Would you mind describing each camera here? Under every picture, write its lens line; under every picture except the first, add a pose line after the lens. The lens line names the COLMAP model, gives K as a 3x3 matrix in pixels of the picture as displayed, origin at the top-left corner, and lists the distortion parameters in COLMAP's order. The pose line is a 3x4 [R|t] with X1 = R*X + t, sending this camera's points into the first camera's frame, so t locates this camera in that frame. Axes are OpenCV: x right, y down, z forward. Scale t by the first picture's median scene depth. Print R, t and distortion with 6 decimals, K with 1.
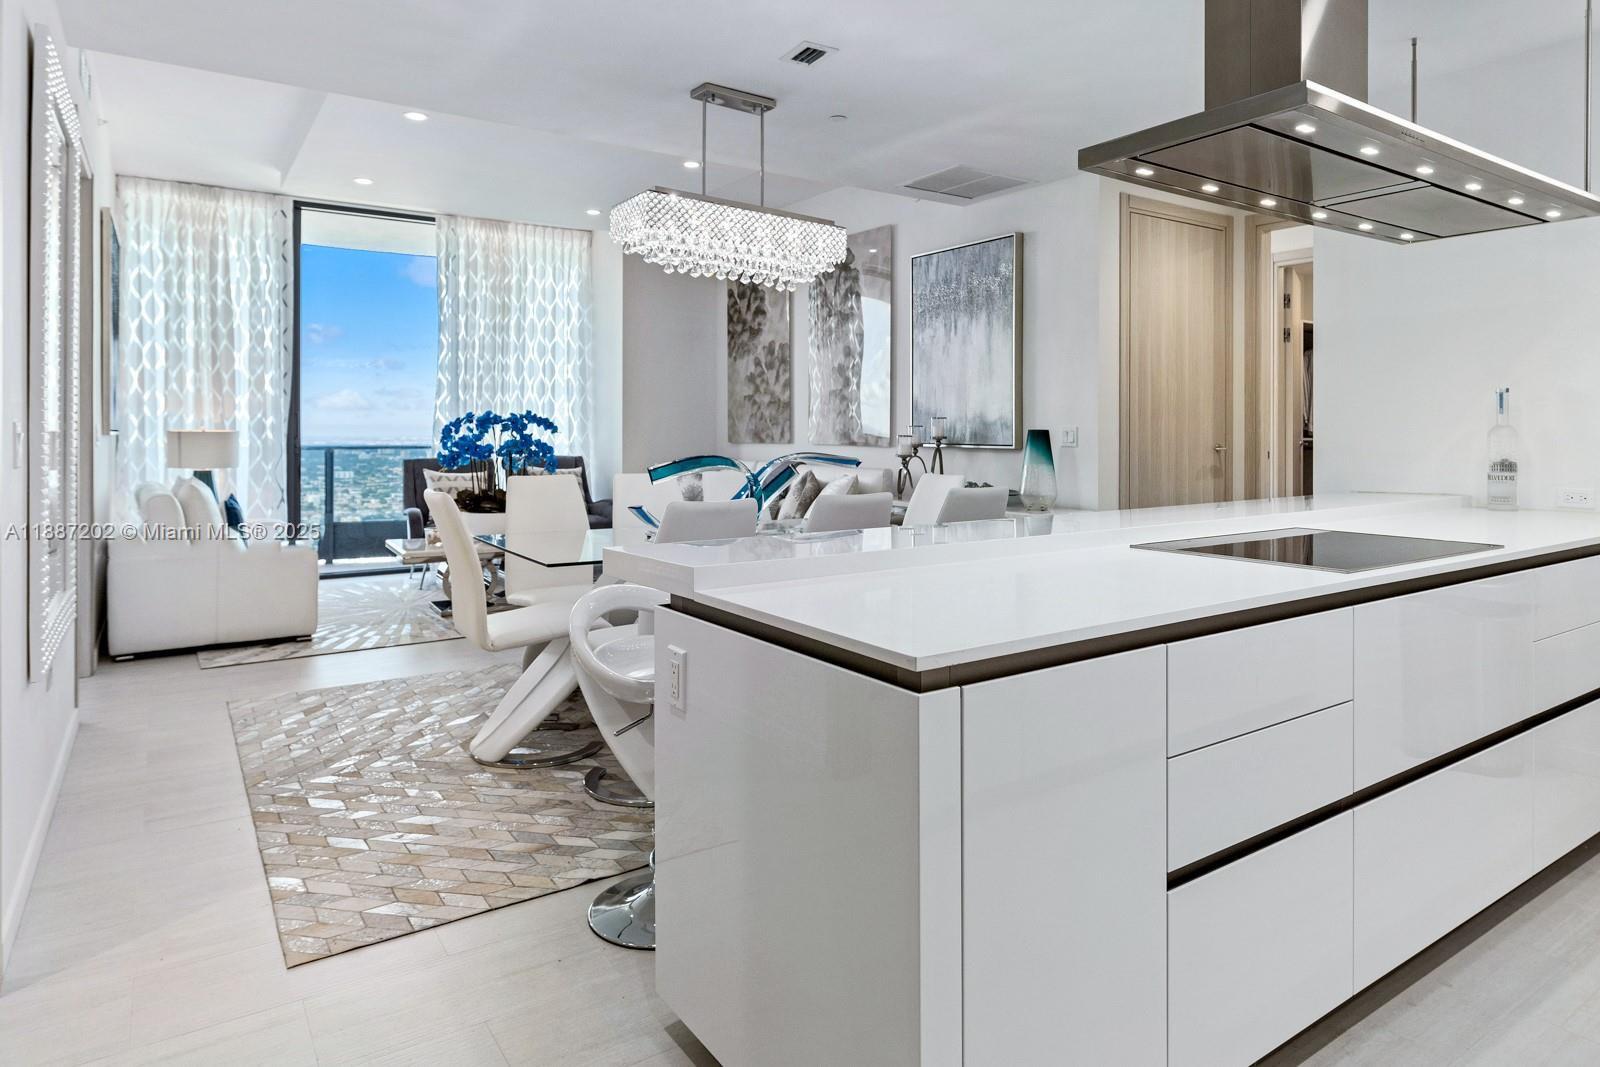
lens RADIAL K [[813.2, 0, 801.3], [0, 813.2, 434.1], [0, 0, 1]] dist [0.025894, 0.000237]
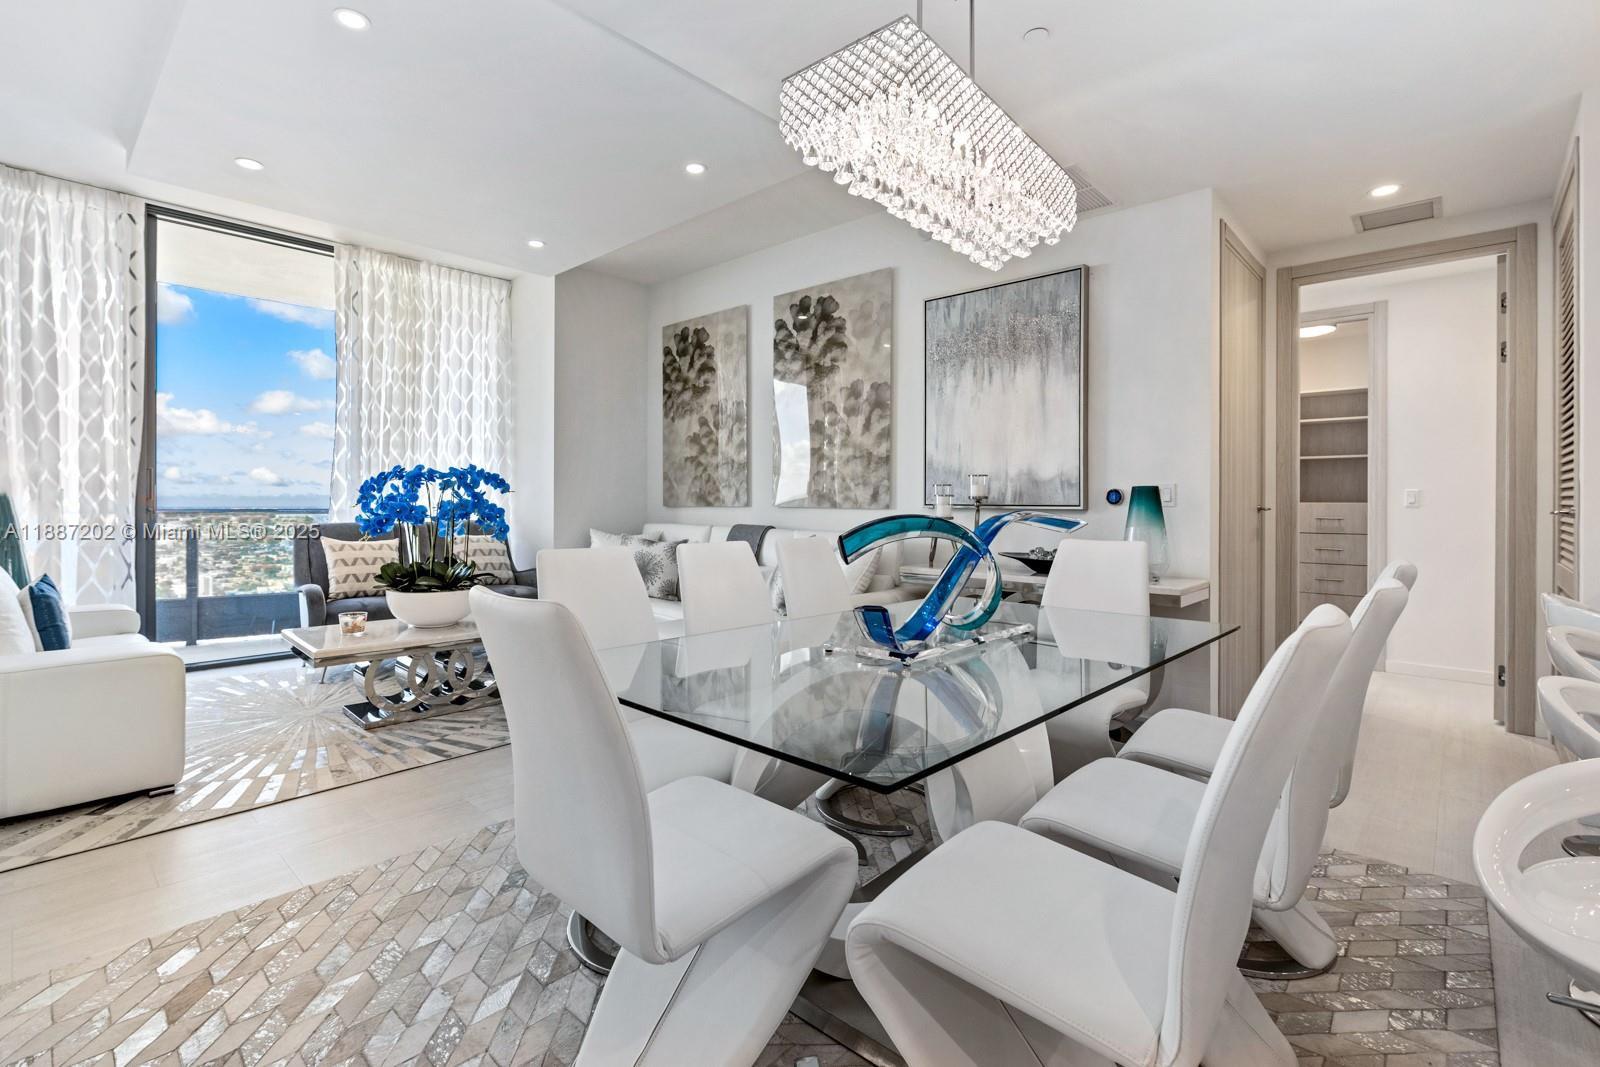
lens RADIAL K [[715.1, 0, 801.3], [0, 715.1, 501.0], [0, 0, 1]] dist [0.009731, -0.000486]
pose [[0.982991, 0.001027, 0.183649, -0.119341], [-0.000852, 0.999999, -0.001031, 0.006648], [-0.183650, 0.000857, 0.982991, 0.193849]]
